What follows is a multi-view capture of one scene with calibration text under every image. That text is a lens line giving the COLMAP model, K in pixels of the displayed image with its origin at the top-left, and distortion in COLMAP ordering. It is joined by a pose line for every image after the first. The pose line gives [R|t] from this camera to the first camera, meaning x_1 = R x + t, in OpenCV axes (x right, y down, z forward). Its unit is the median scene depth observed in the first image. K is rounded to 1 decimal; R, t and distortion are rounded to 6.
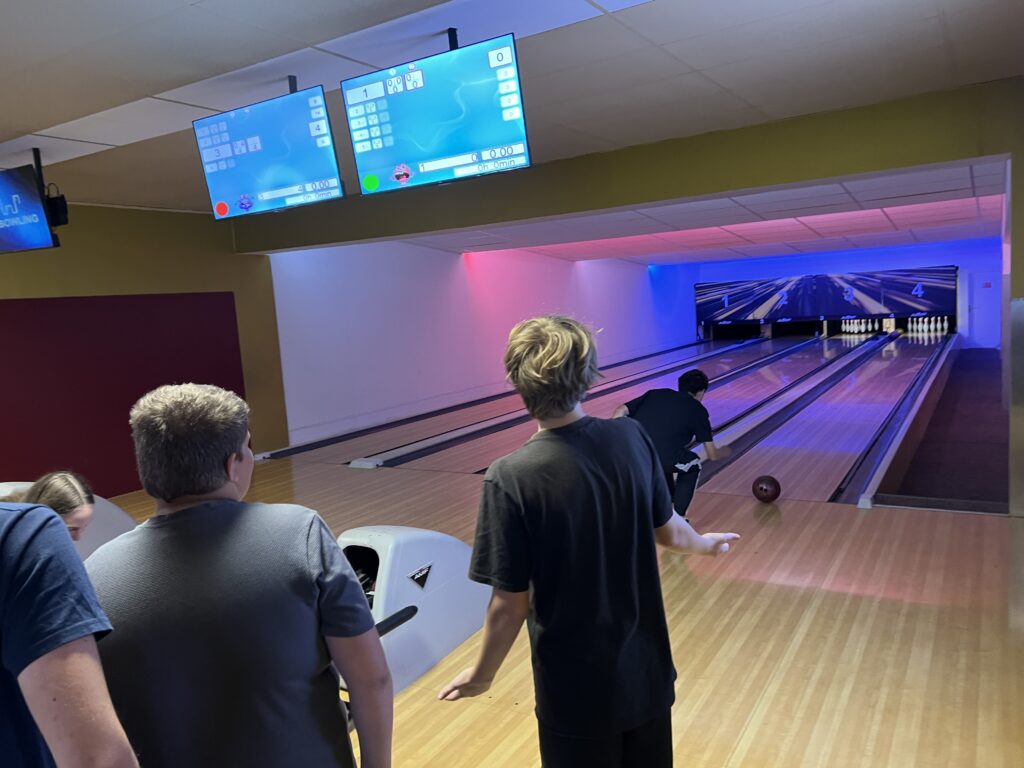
lens RADIAL K [[771.8, 0, 512.0], [0, 771.8, 384.0], [0, 0, 1]] dist [0.036443, -0.062780]
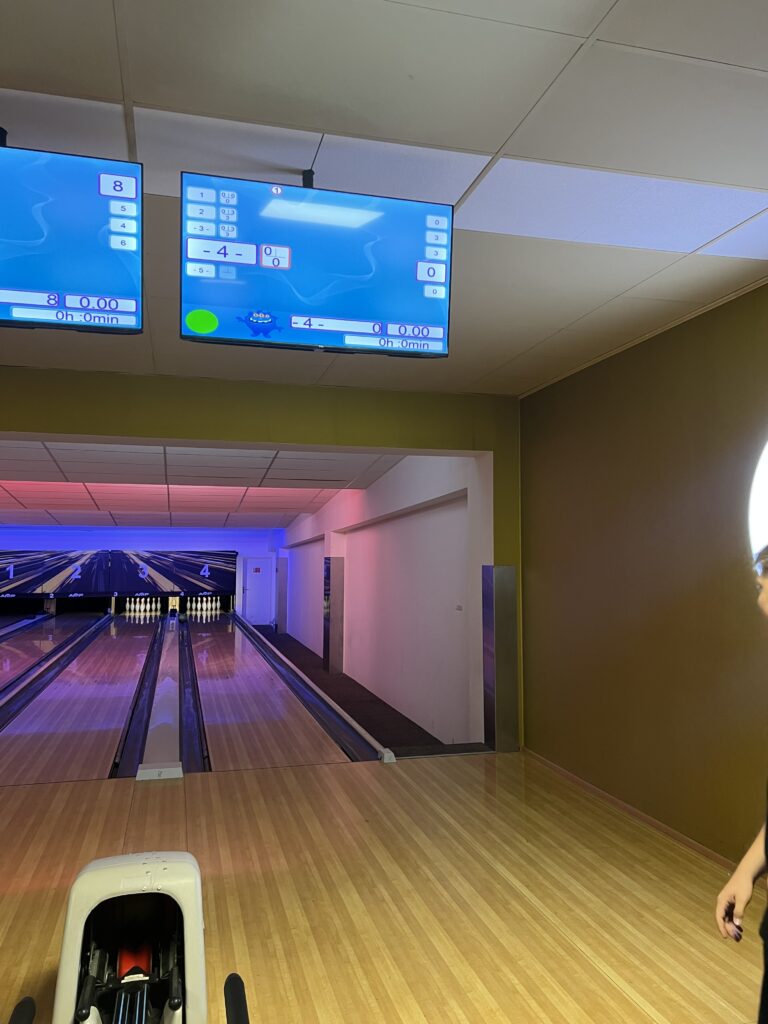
lens RADIAL K [[771.8, 0, 384.0], [0, 771.8, 512.0], [0, 0, 1]] dist [0.036443, -0.062780]
pose [[0.687072, 0.113039, 0.717742, -0.526915], [0.031791, 0.982201, -0.185122, 0.037832], [-0.725893, 0.150010, 0.671250, 0.428848]]
